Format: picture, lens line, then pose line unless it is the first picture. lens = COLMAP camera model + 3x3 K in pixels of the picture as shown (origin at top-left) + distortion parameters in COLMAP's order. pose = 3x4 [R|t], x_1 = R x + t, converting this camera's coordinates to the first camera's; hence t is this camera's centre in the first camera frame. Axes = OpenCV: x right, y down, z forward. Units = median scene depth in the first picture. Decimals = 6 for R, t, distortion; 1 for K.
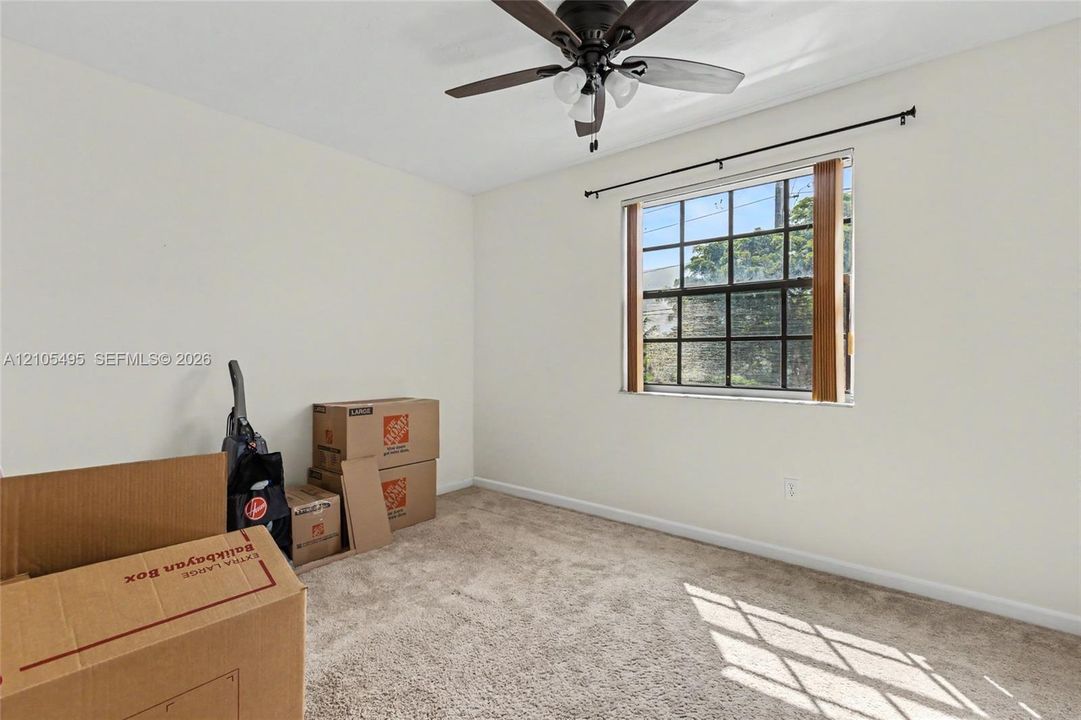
lens RADIAL K [[494.1, 0, 544.5], [0, 494.1, 357.7], [0, 0, 1]] dist [-0.000310, -0.001784]
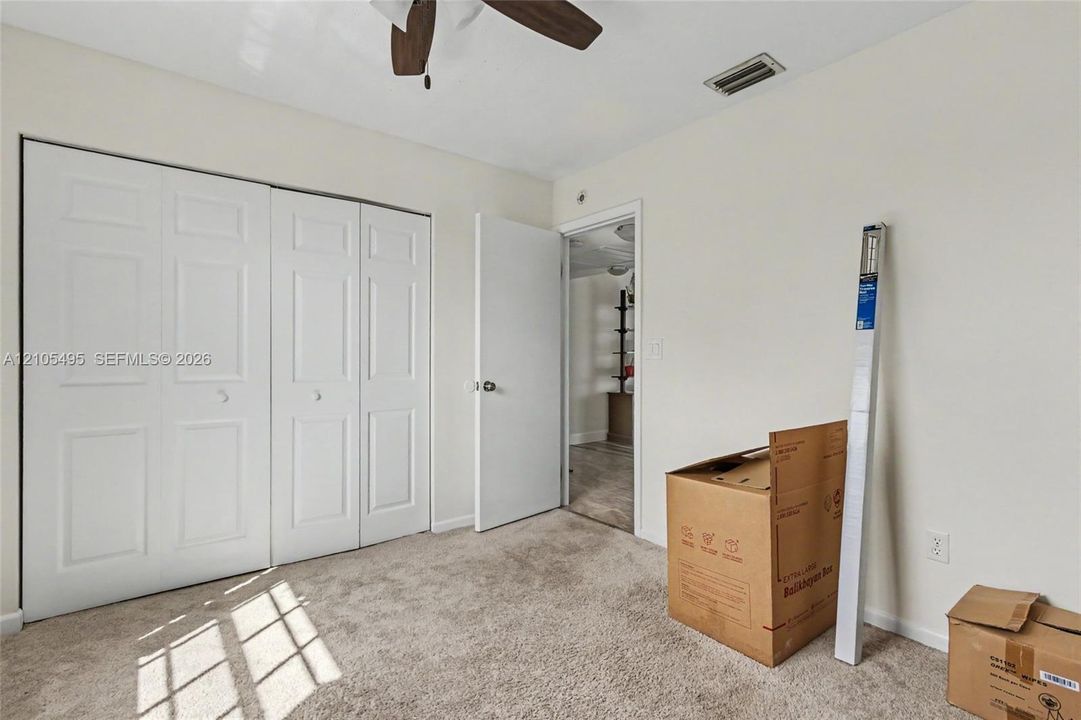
lens RADIAL K [[494.1, 0, 544.5], [0, 494.1, 357.7], [0, 0, 1]] dist [-0.000310, -0.001784]
pose [[-0.975645, -0.005162, 0.219296, -0.252633], [-0.005815, 0.999980, -0.002330, -0.003799], [-0.219280, -0.003548, -0.975655, 1.832845]]
